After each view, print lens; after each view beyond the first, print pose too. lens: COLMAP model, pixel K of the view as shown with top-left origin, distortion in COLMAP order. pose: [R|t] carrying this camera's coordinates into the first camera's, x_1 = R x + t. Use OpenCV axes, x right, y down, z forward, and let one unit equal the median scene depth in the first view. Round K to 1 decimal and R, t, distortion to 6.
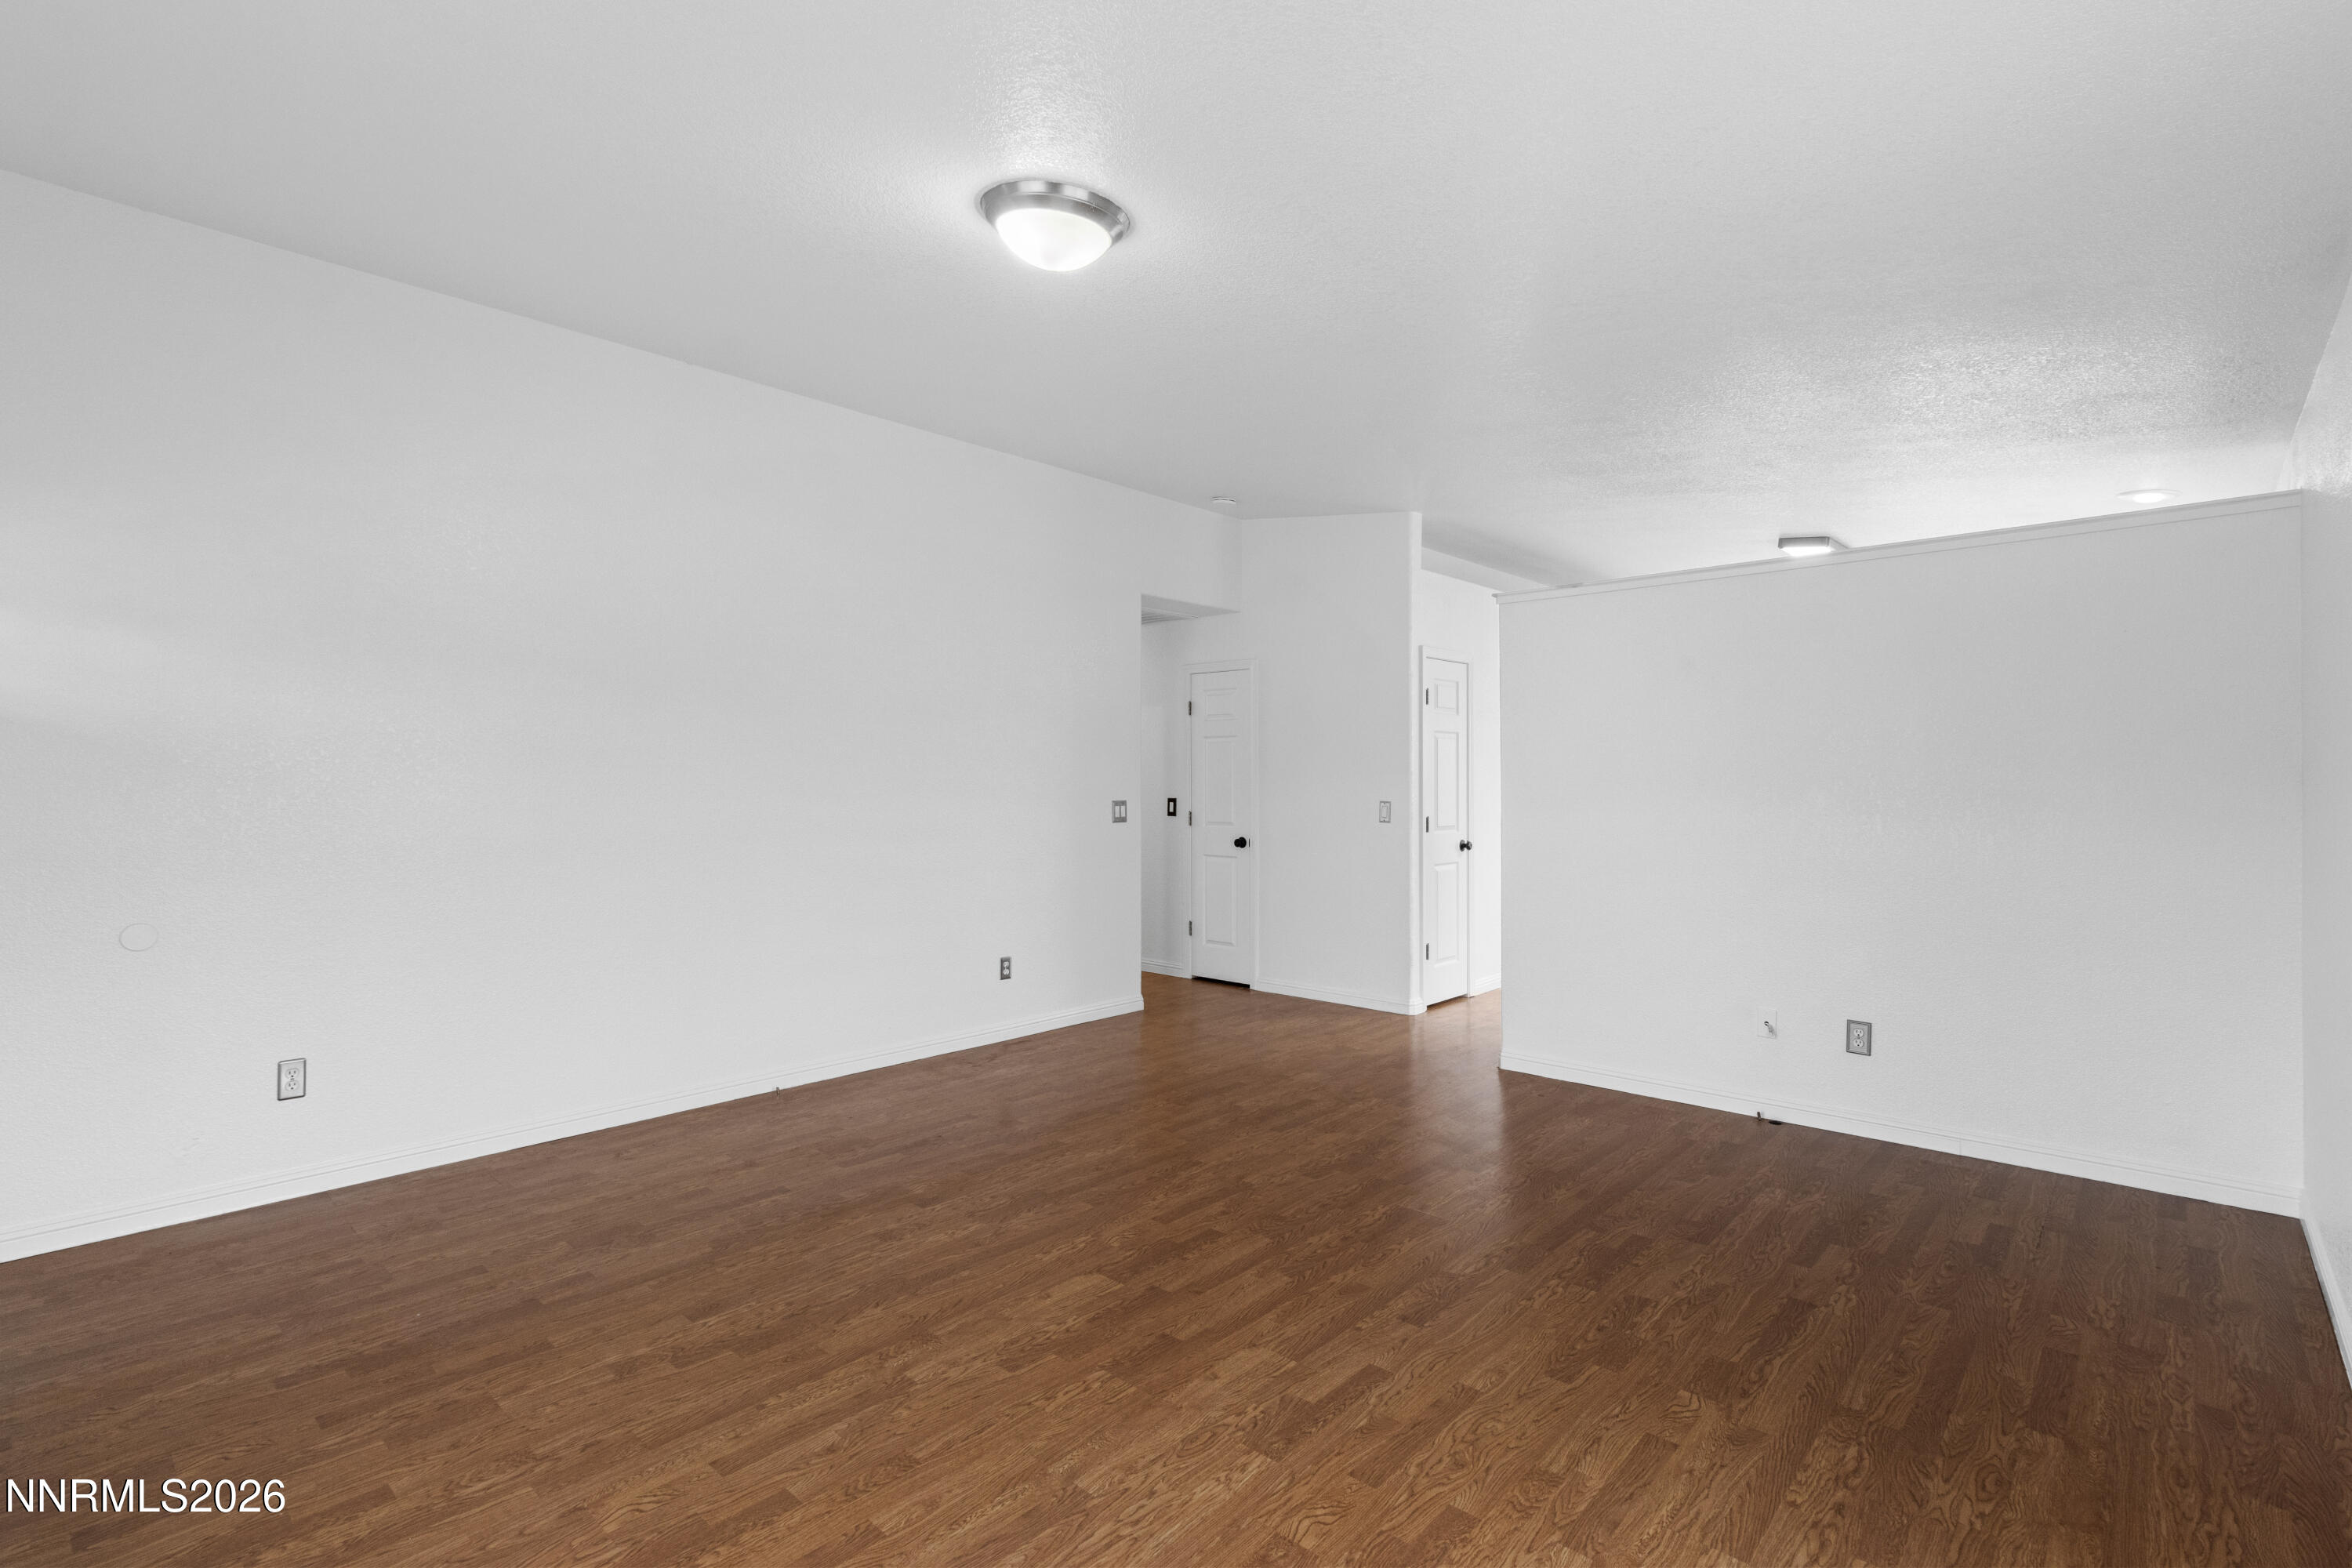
lens RADIAL K [[1084.7, 0, 1176.6], [0, 1084.7, 780.5], [0, 0, 1]] dist [0.001616, 0.000179]
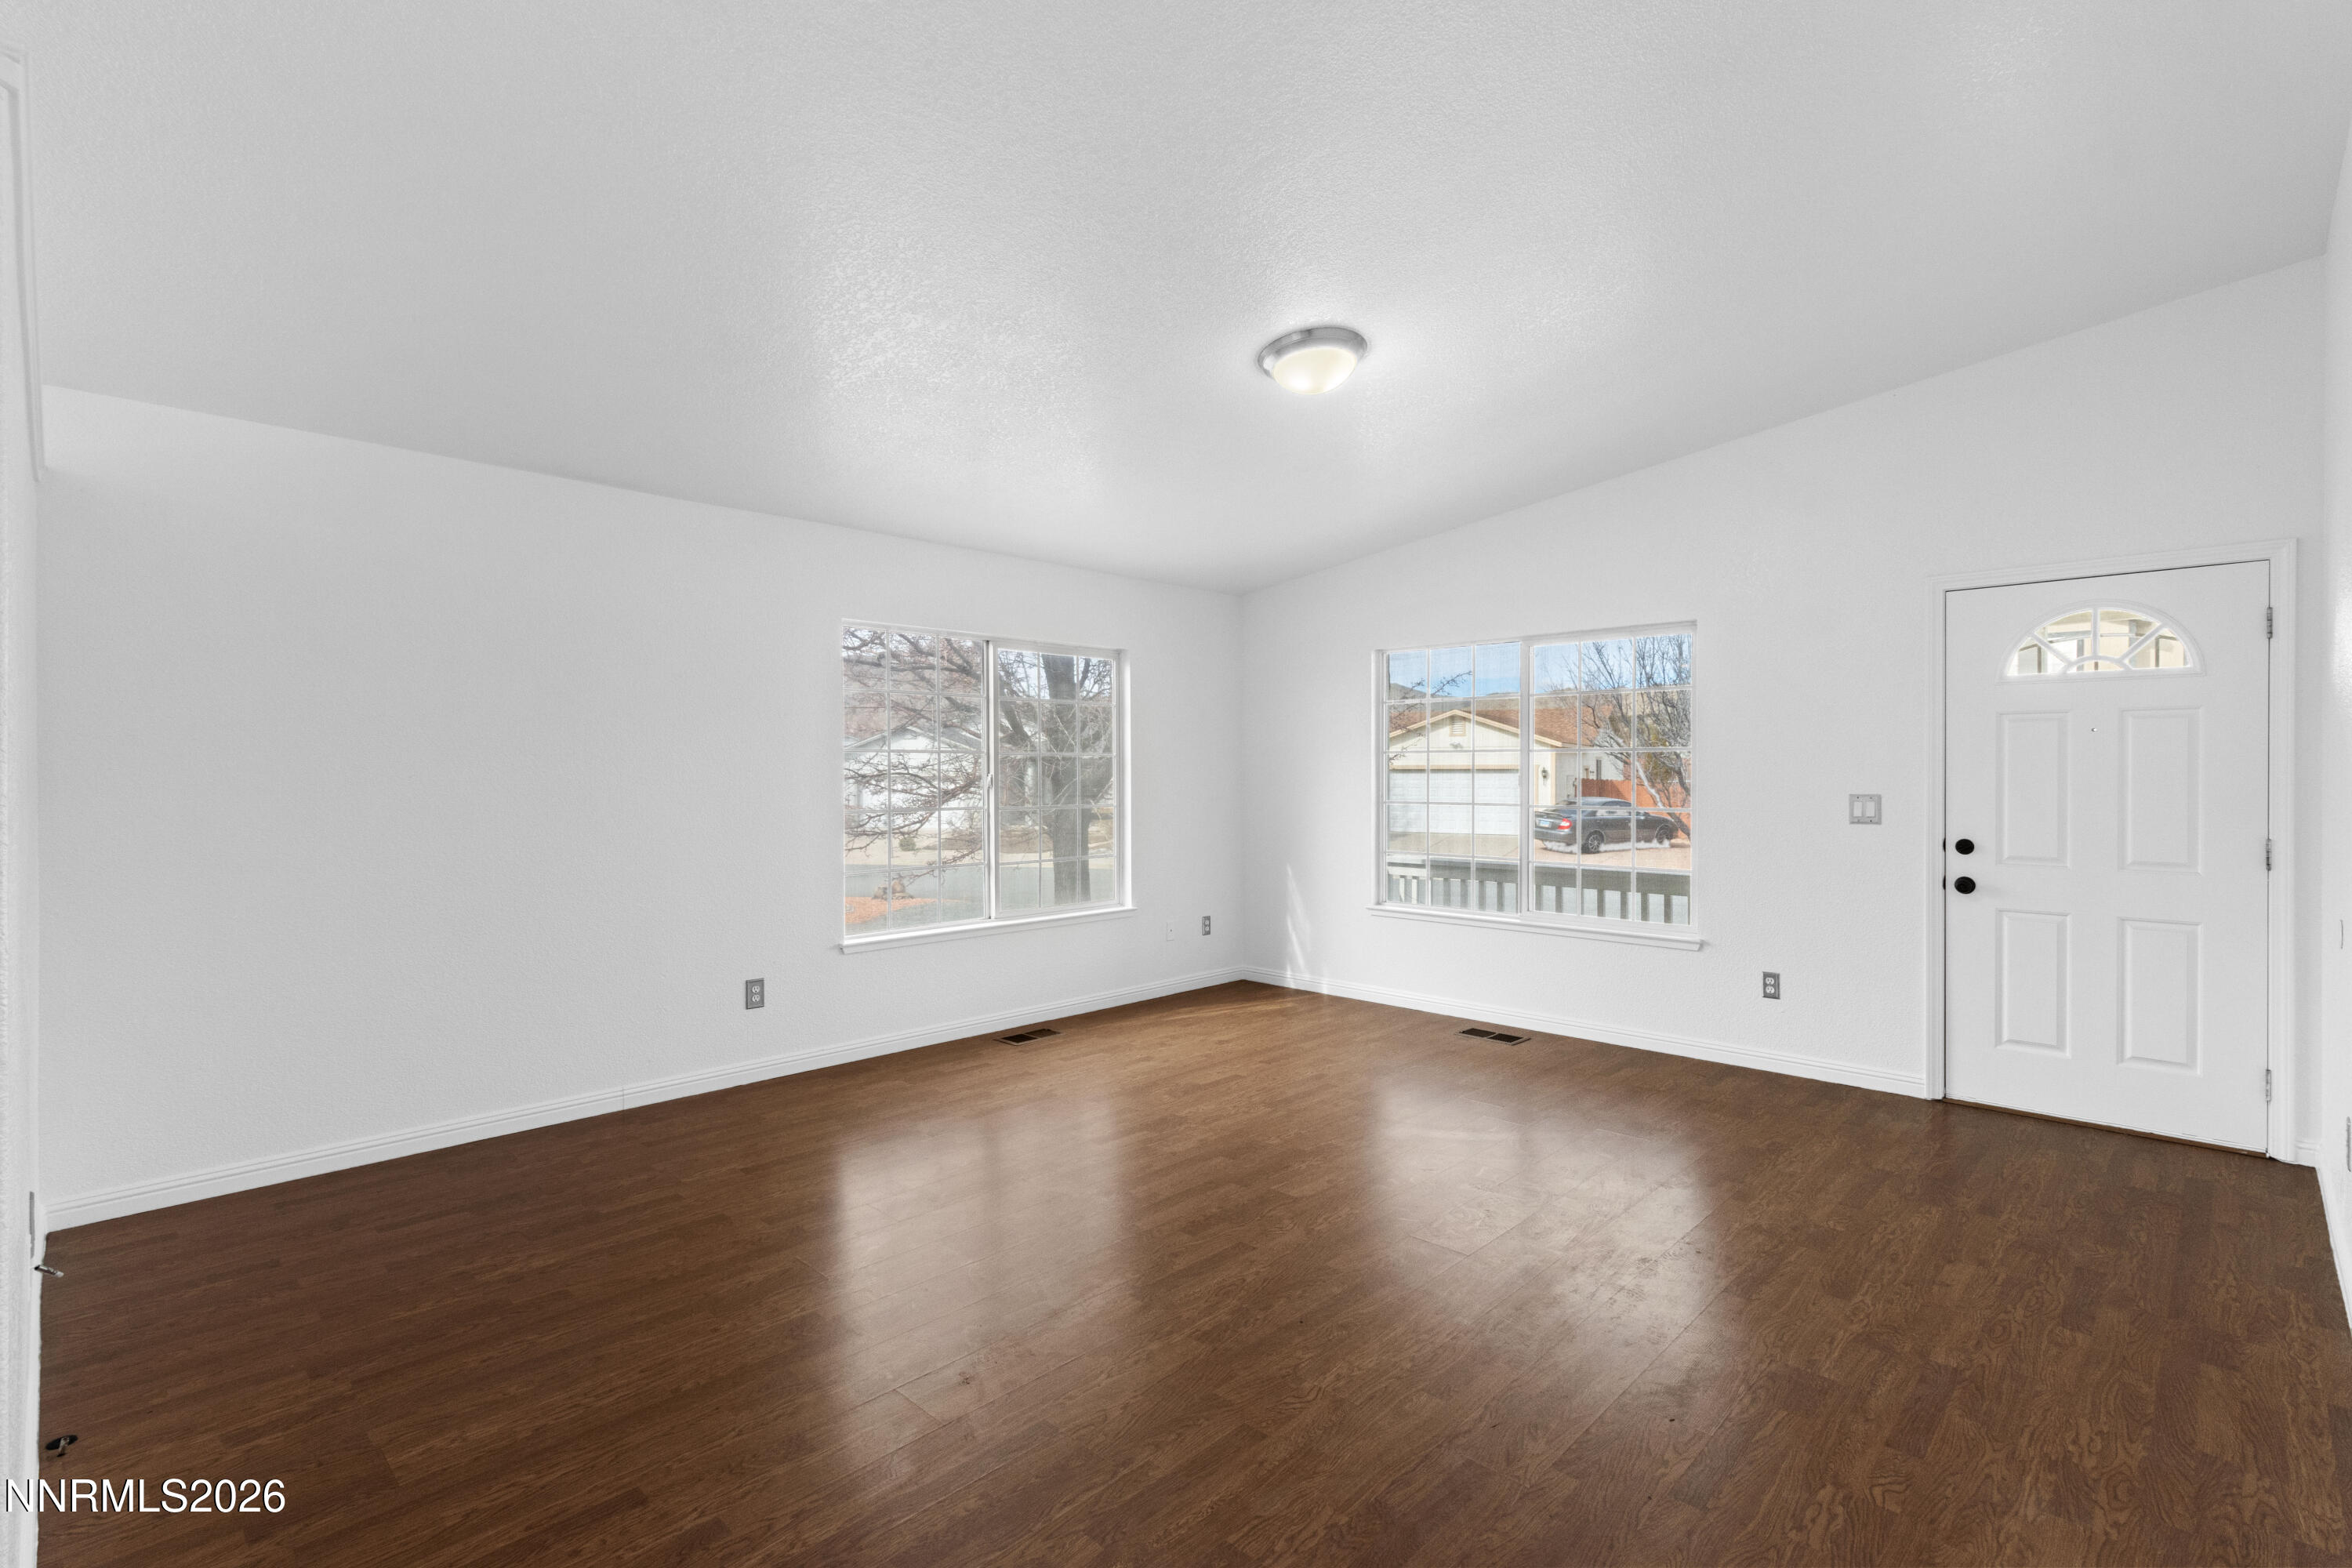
lens RADIAL K [[1084.7, 0, 1176.4], [0, 1084.7, 782.8], [0, 0, 1]] dist [0.001616, 0.000179]
pose [[-0.999552, 0.001420, 0.029900, 0.017502], [0.001599, 0.999981, 0.005941, 0.006189], [-0.029891, 0.005986, -0.999535, 2.011159]]
